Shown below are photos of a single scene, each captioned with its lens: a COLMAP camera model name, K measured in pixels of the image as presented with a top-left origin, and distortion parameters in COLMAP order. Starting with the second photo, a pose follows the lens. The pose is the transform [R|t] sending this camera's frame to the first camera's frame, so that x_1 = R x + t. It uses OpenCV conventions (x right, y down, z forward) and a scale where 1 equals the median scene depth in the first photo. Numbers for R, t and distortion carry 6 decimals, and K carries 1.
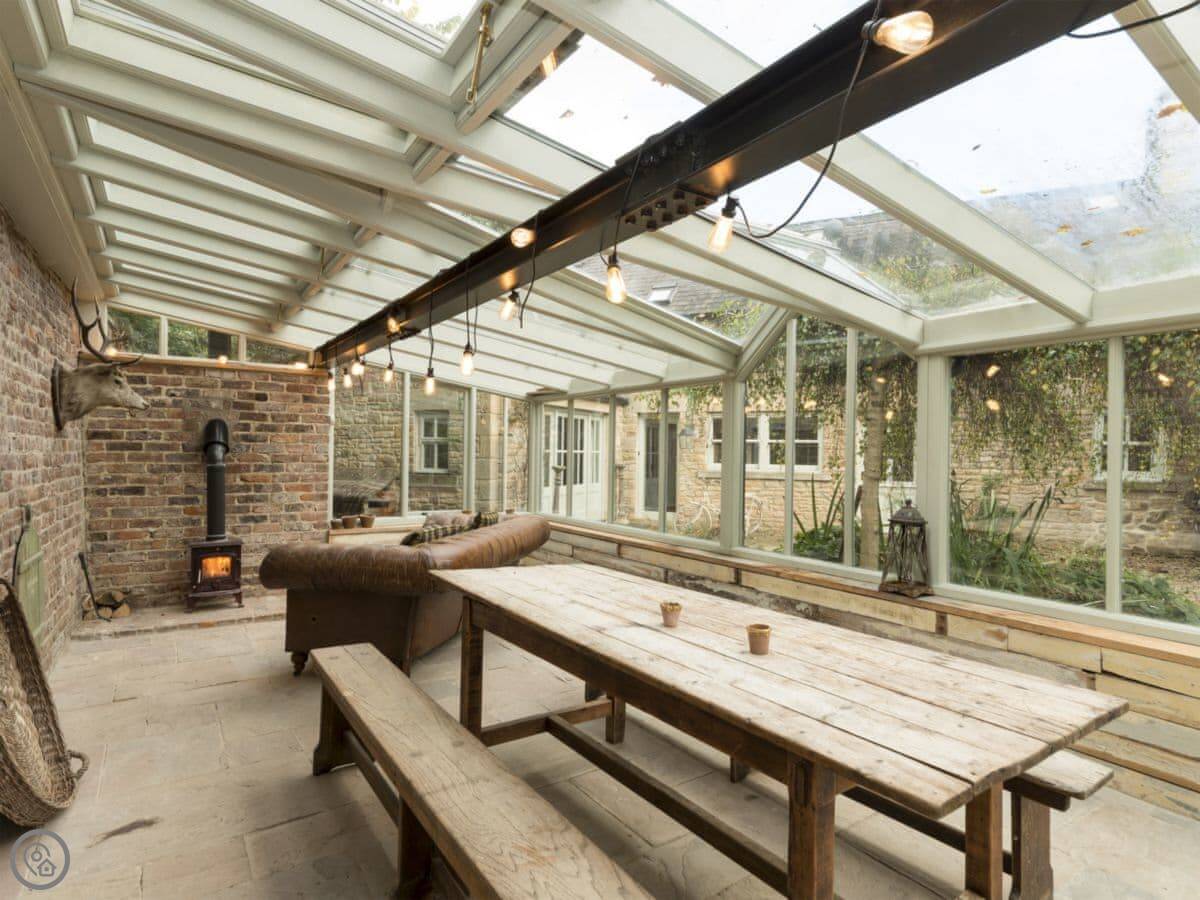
lens RADIAL K [[605.4, 0, 600.0], [0, 605.4, 450.0], [0, 0, 1]] dist [0.000797, 0.000969]
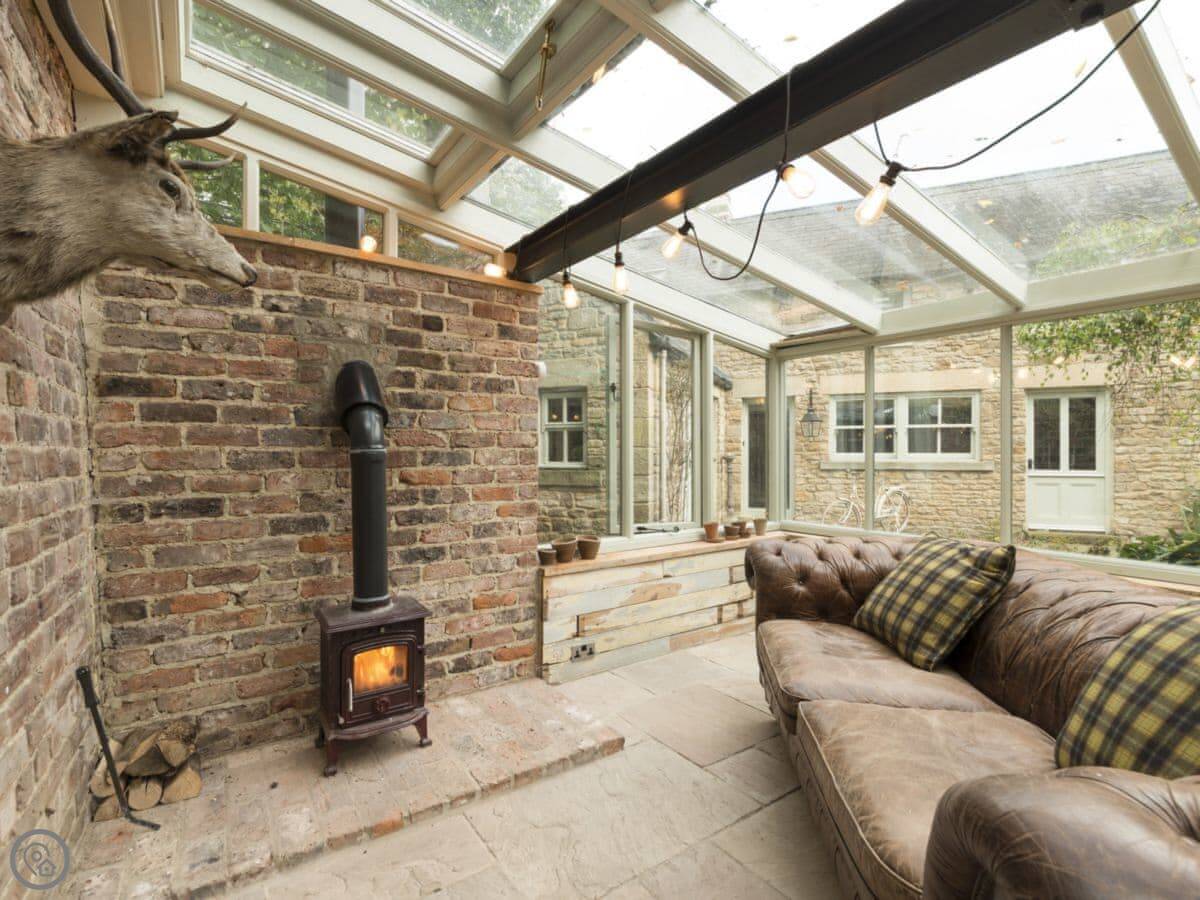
lens RADIAL K [[558.0, 0, 600.0], [0, 558.0, 450.0], [0, 0, 1]] dist [-0.000841, -0.001344]
pose [[0.999886, -0.014582, 0.003916, -0.436918], [0.014565, 0.999884, 0.004350, 0.023954], [-0.003979, -0.004292, 0.999983, 0.537479]]
